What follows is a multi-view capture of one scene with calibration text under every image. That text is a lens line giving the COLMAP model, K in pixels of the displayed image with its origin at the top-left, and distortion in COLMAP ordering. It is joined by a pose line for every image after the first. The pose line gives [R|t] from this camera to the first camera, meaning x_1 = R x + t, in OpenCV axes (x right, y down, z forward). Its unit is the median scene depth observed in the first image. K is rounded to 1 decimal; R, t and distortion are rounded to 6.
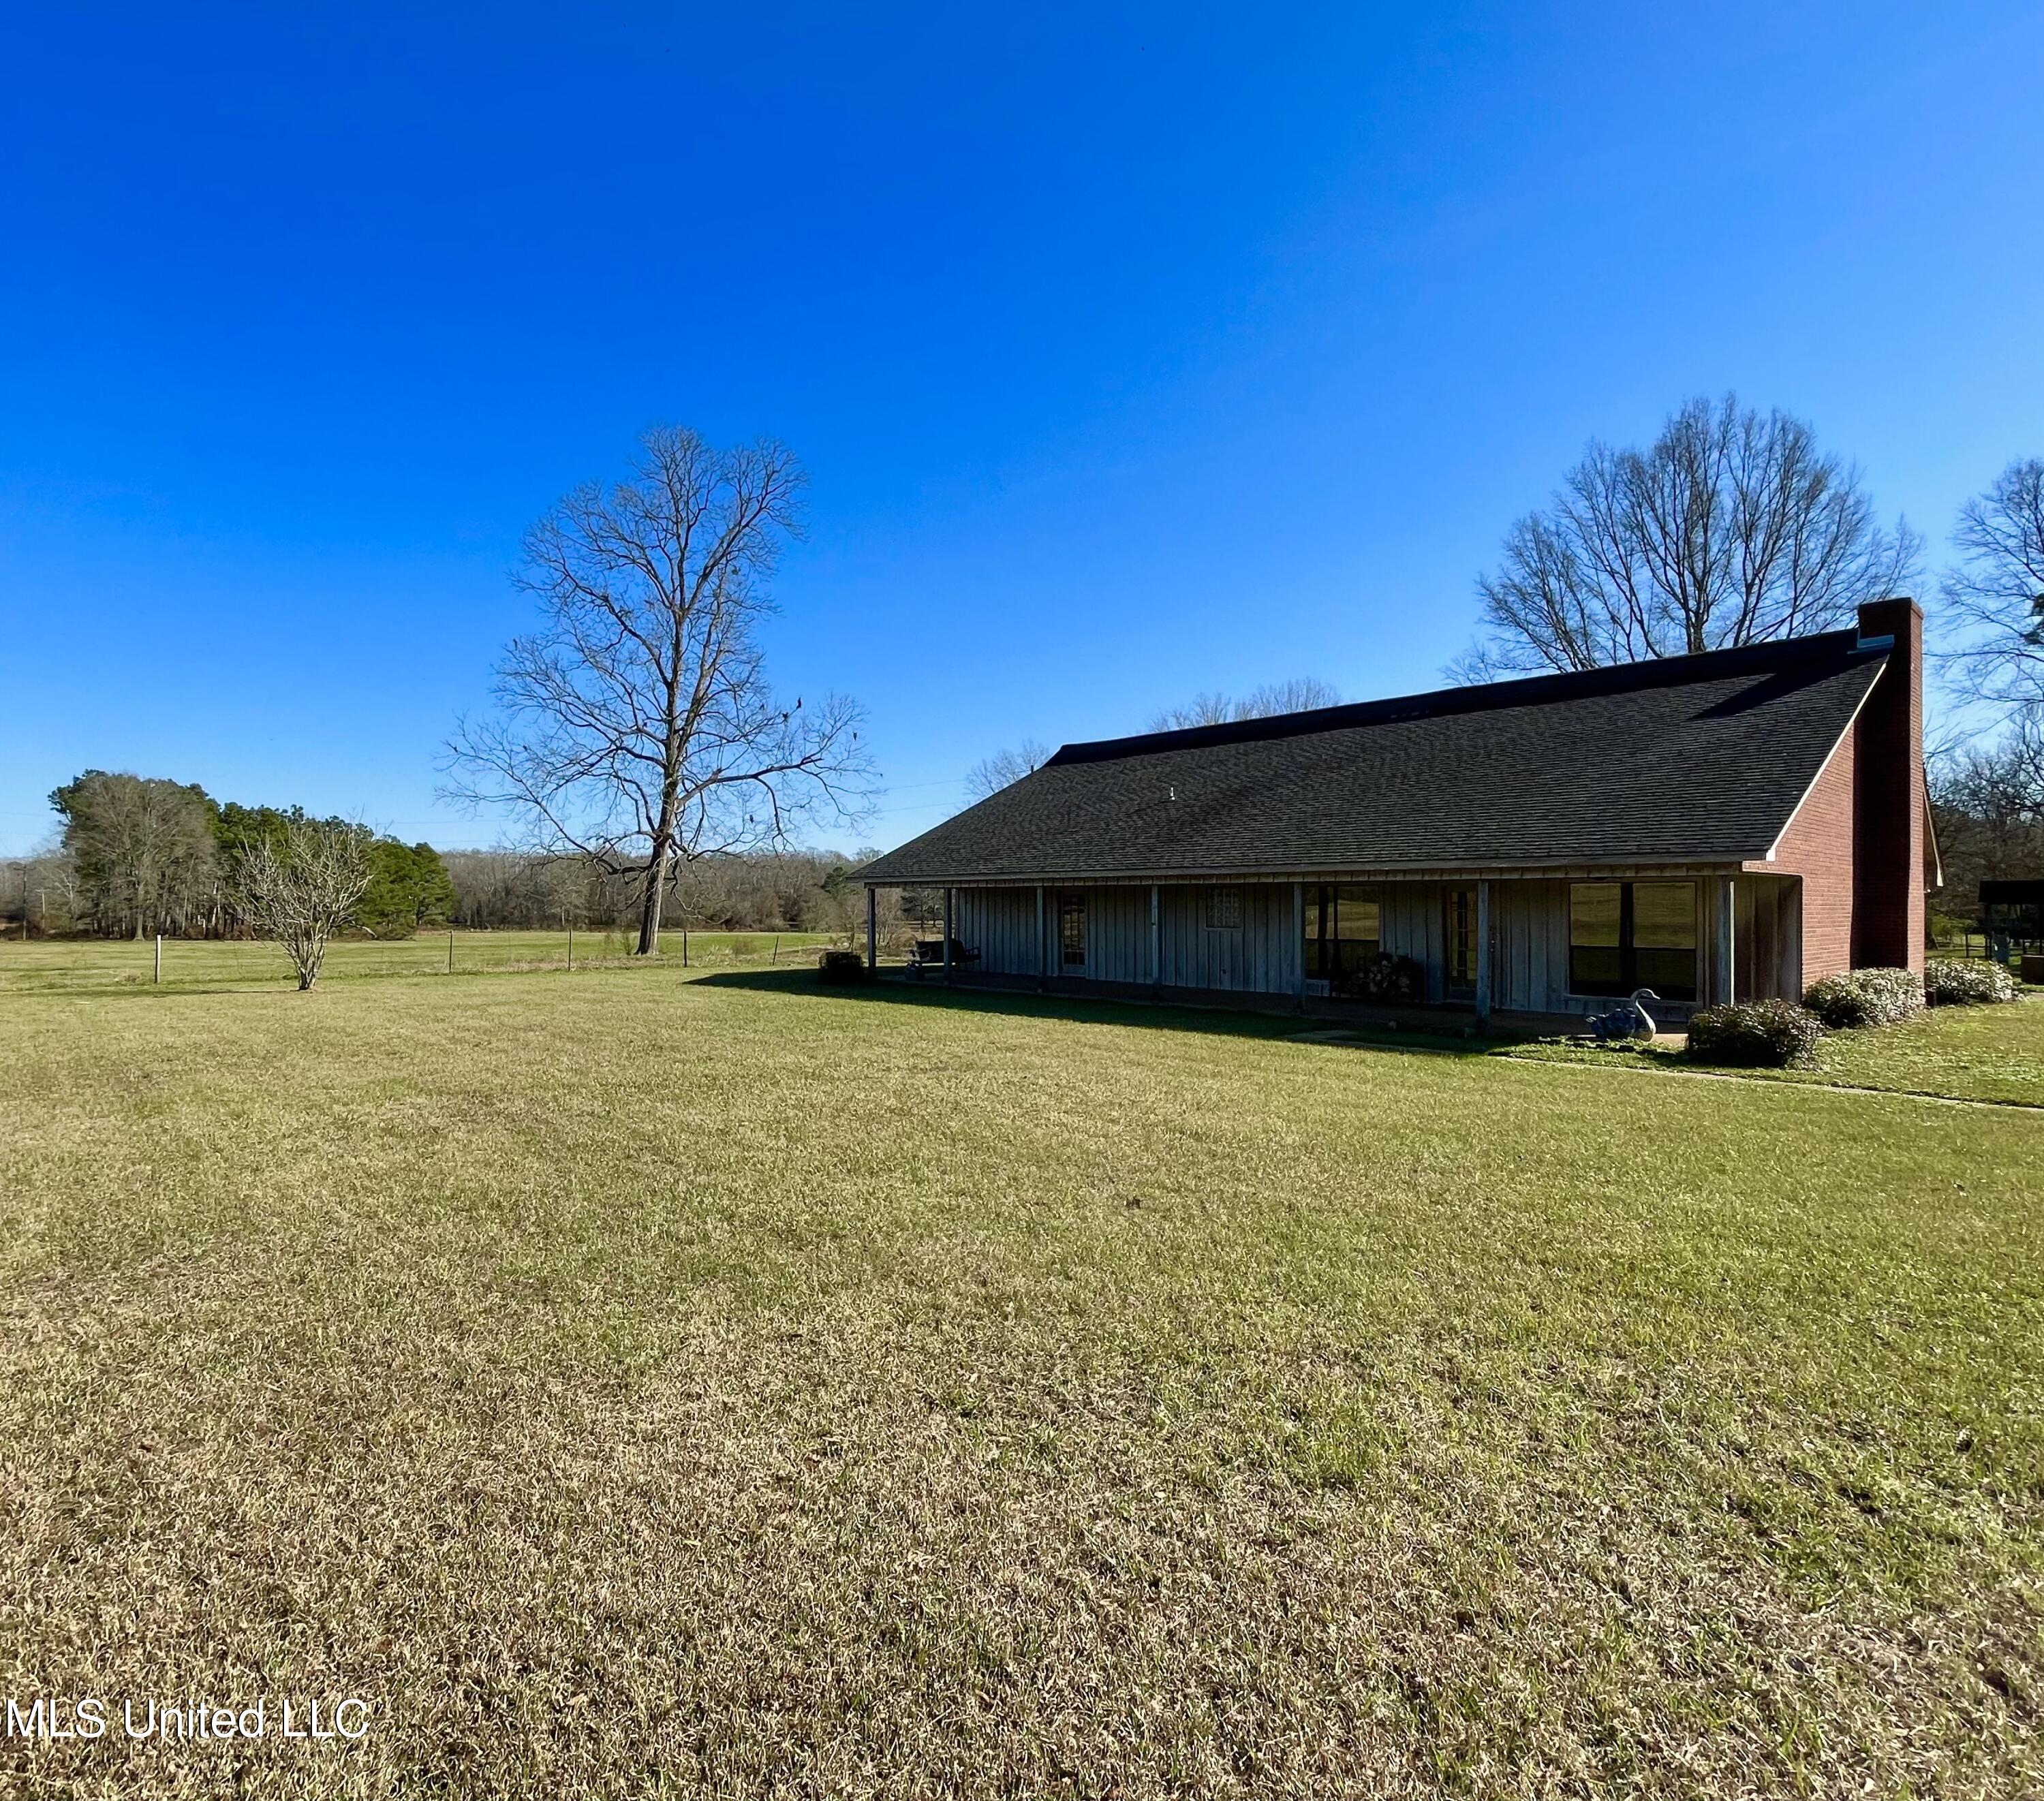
lens RADIAL K [[1084.3, 0, 956.0], [0, 1084.3, 907.5], [0, 0, 1]] dist [-0.003941, 0.000448]
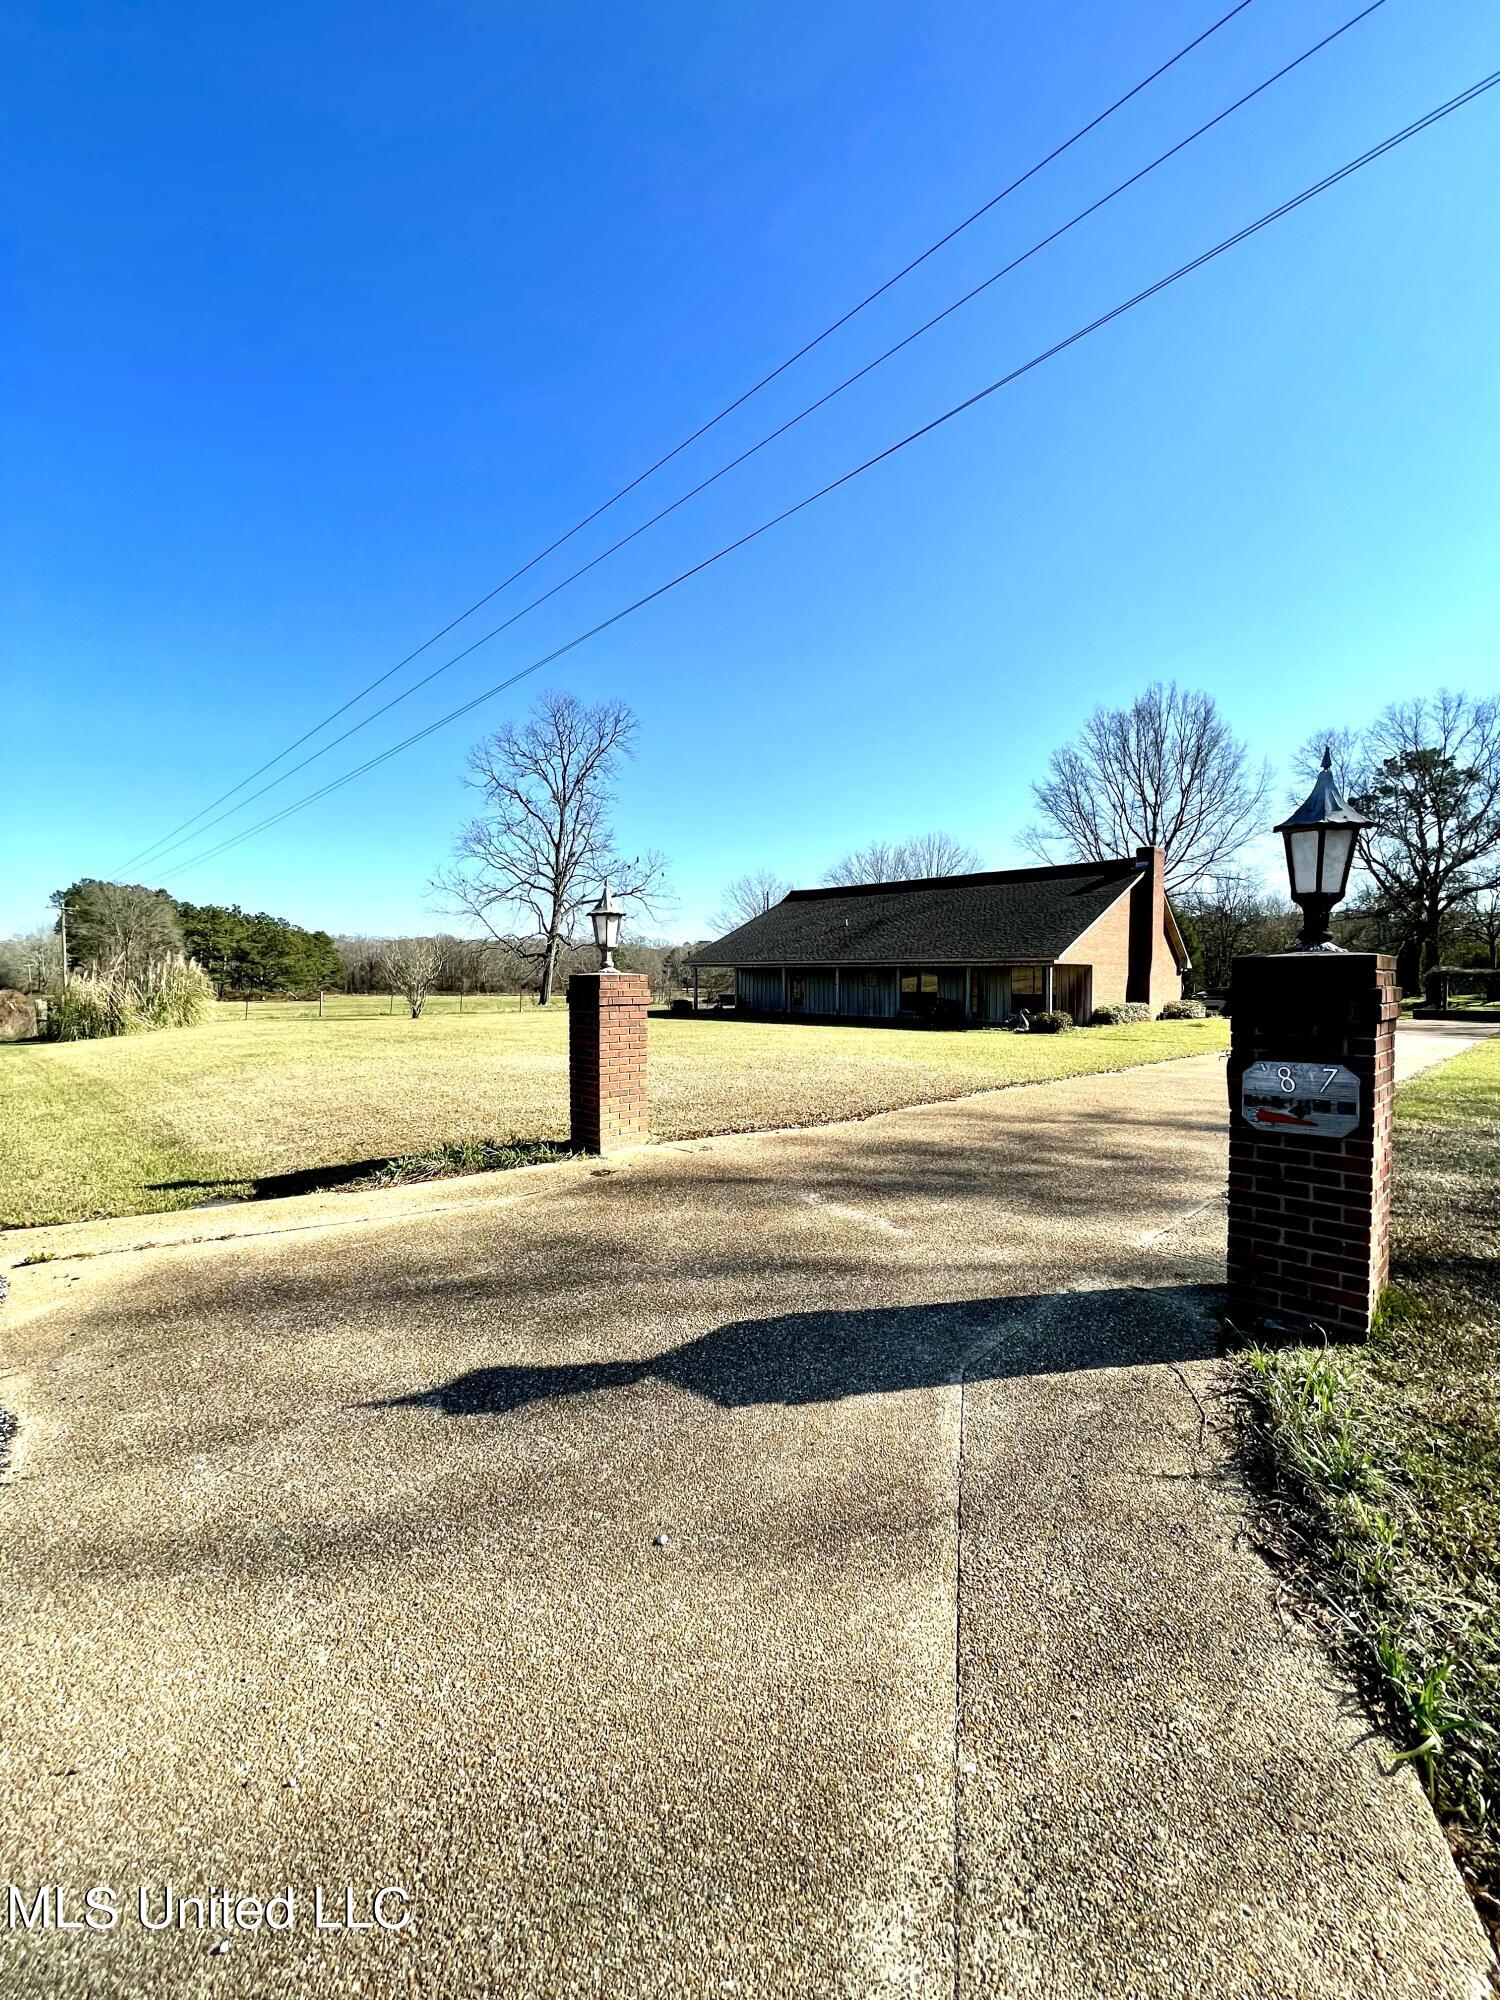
lens RADIAL K [[813.3, 0, 744.6], [0, 813.3, 1005.2], [0, 0, 1]] dist [0.003142, 0.000054]
pose [[0.998419, -0.000849, 0.056207, -0.040652], [-0.000994, 0.999463, 0.032742, 0.001184], [-0.056205, -0.032746, 0.997882, -0.269023]]
